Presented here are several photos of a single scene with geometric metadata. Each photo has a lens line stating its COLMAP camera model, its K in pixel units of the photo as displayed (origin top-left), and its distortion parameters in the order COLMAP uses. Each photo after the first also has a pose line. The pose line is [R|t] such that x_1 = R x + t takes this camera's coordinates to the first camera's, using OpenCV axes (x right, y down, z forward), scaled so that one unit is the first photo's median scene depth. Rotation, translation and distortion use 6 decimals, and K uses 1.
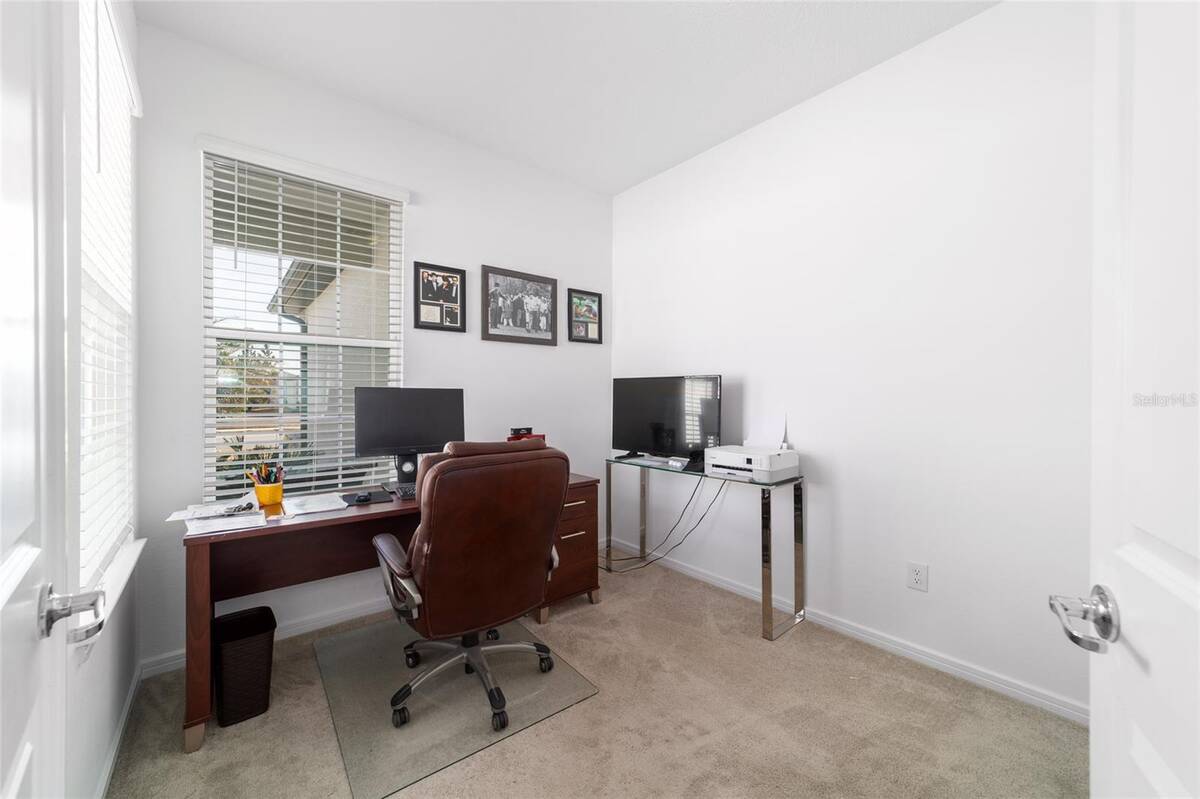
lens RADIAL K [[461.5, 0, 594.3], [0, 461.5, 398.8], [0, 0, 1]] dist [-0.000886, 0.002158]
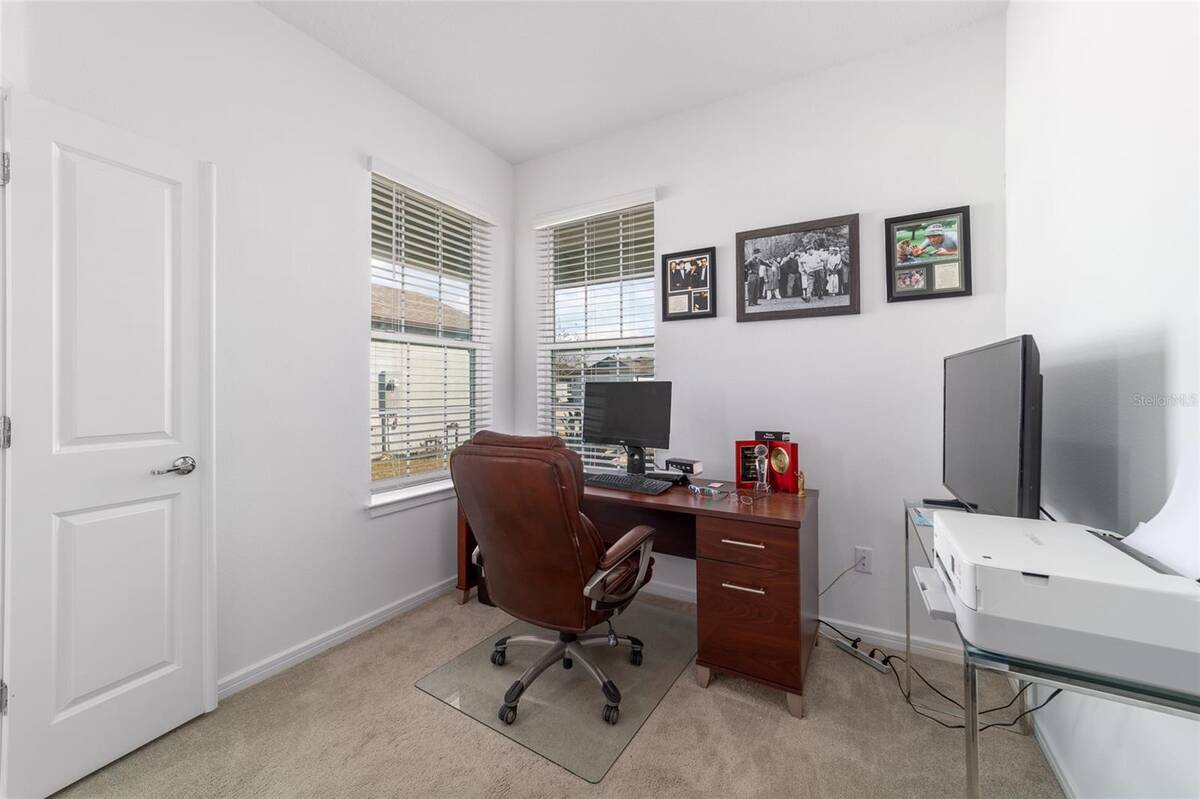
lens RADIAL K [[461.5, 0, 594.8], [0, 461.5, 388.2], [0, 0, 1]] dist [-0.000886, 0.002158]
pose [[0.354279, -0.002049, -0.935137, 0.437621], [-0.007692, 0.999957, -0.005105, -0.001544], [0.935108, 0.009002, 0.354249, 0.448950]]
